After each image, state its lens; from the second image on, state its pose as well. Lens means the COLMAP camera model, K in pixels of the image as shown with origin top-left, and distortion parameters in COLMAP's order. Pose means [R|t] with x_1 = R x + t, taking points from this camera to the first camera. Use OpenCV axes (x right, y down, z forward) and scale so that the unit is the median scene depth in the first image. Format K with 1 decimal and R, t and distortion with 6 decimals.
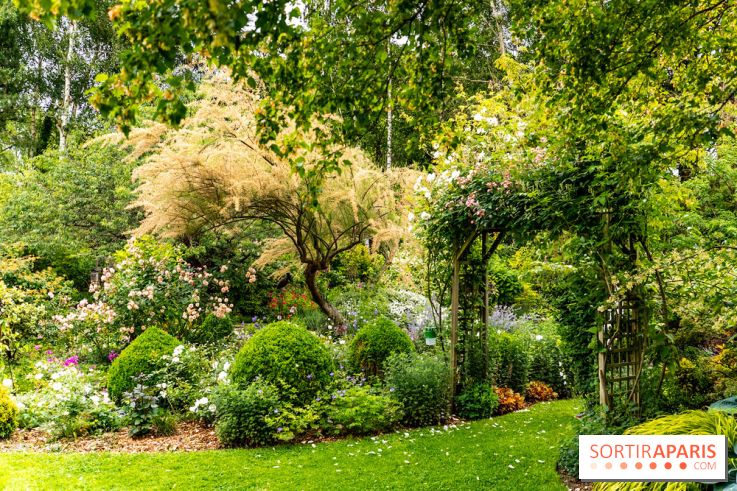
lens RADIAL K [[705.6, 0, 368.5], [0, 705.6, 245.5], [0, 0, 1]] dist [-0.005670, -0.000763]
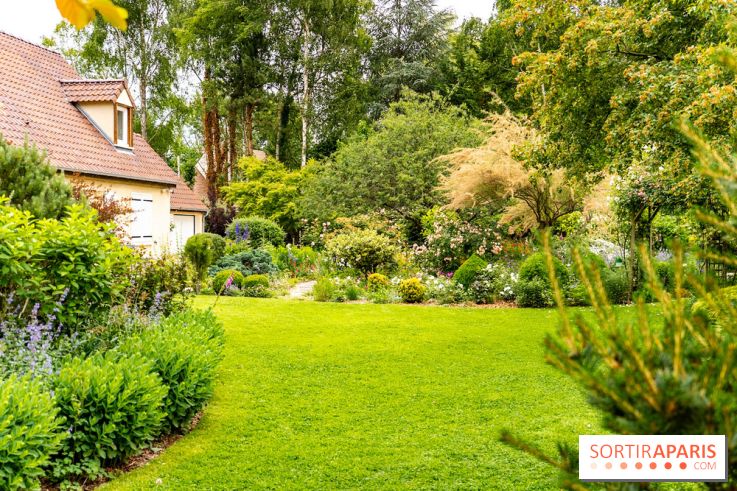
lens RADIAL K [[705.6, 0, 368.5], [0, 705.6, 245.5], [0, 0, 1]] dist [-0.005670, -0.000763]
pose [[0.971456, -0.001223, -0.237215, -0.117874], [0.015762, 0.998109, 0.059406, -0.037097], [0.236694, -0.061450, 0.969639, -1.008538]]
